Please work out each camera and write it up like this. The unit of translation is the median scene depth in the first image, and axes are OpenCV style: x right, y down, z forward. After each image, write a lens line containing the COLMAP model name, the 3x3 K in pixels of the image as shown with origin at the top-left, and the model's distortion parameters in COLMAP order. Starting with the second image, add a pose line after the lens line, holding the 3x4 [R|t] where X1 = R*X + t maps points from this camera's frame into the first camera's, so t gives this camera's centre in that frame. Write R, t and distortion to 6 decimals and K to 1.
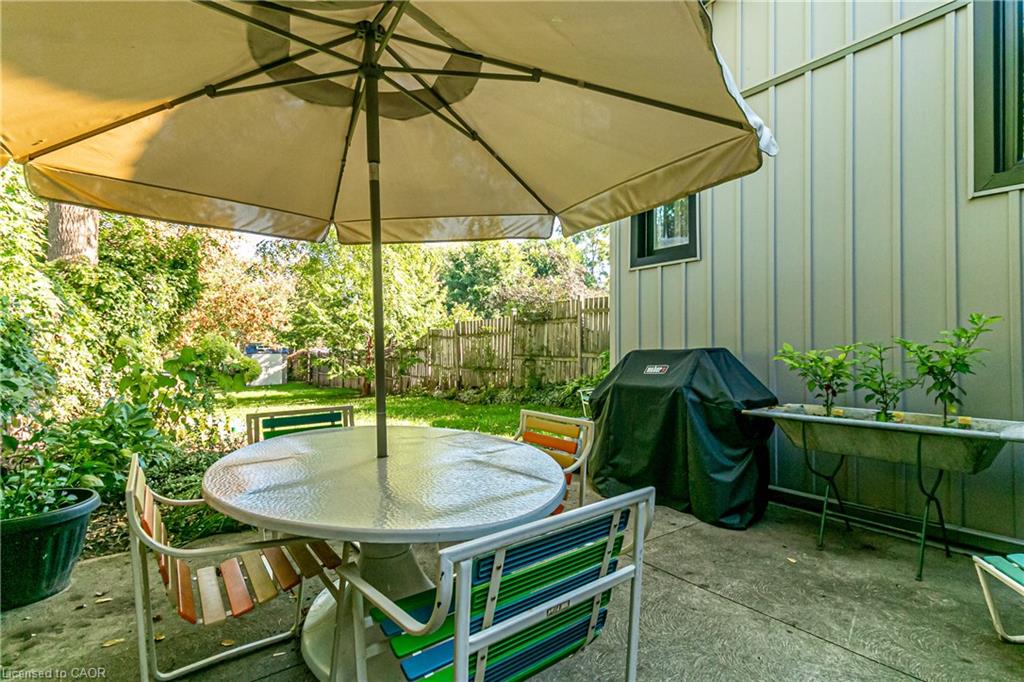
lens RADIAL K [[472.0, 0, 512.0], [0, 472.0, 341.0], [0, 0, 1]] dist [-0.002325, -0.000138]
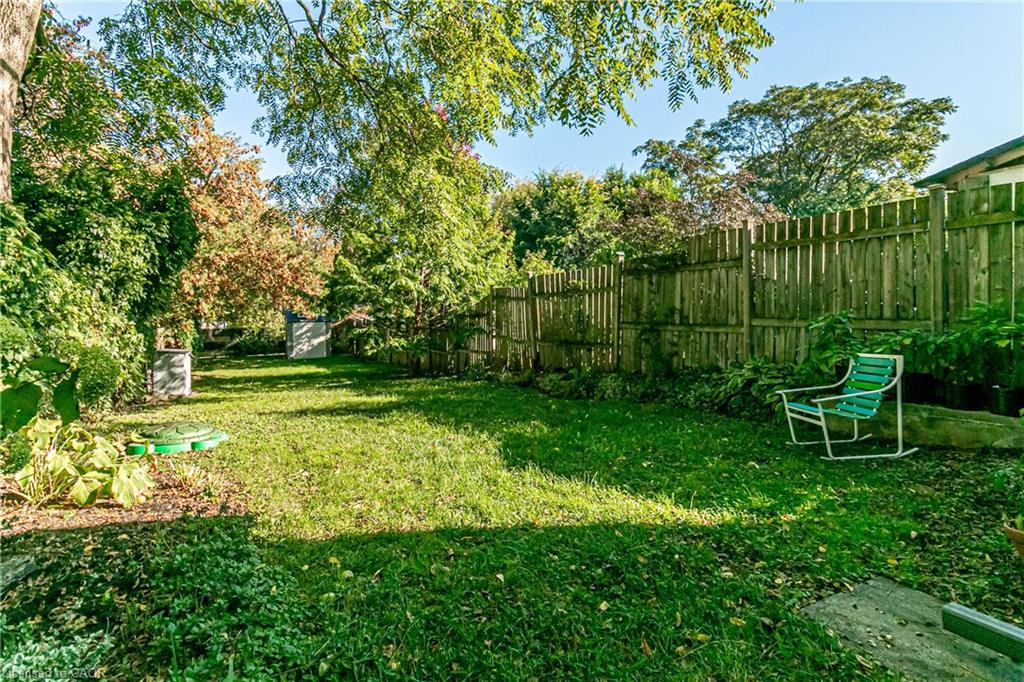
lens RADIAL K [[530.2, 0, 512.0], [0, 530.2, 341.0], [0, 0, 1]] dist [-0.001103, -0.000198]
pose [[0.990825, -0.007355, -0.134950, -0.033598], [0.016597, 0.997582, 0.067485, 0.002032], [0.134127, -0.069106, 0.988552, 0.177336]]
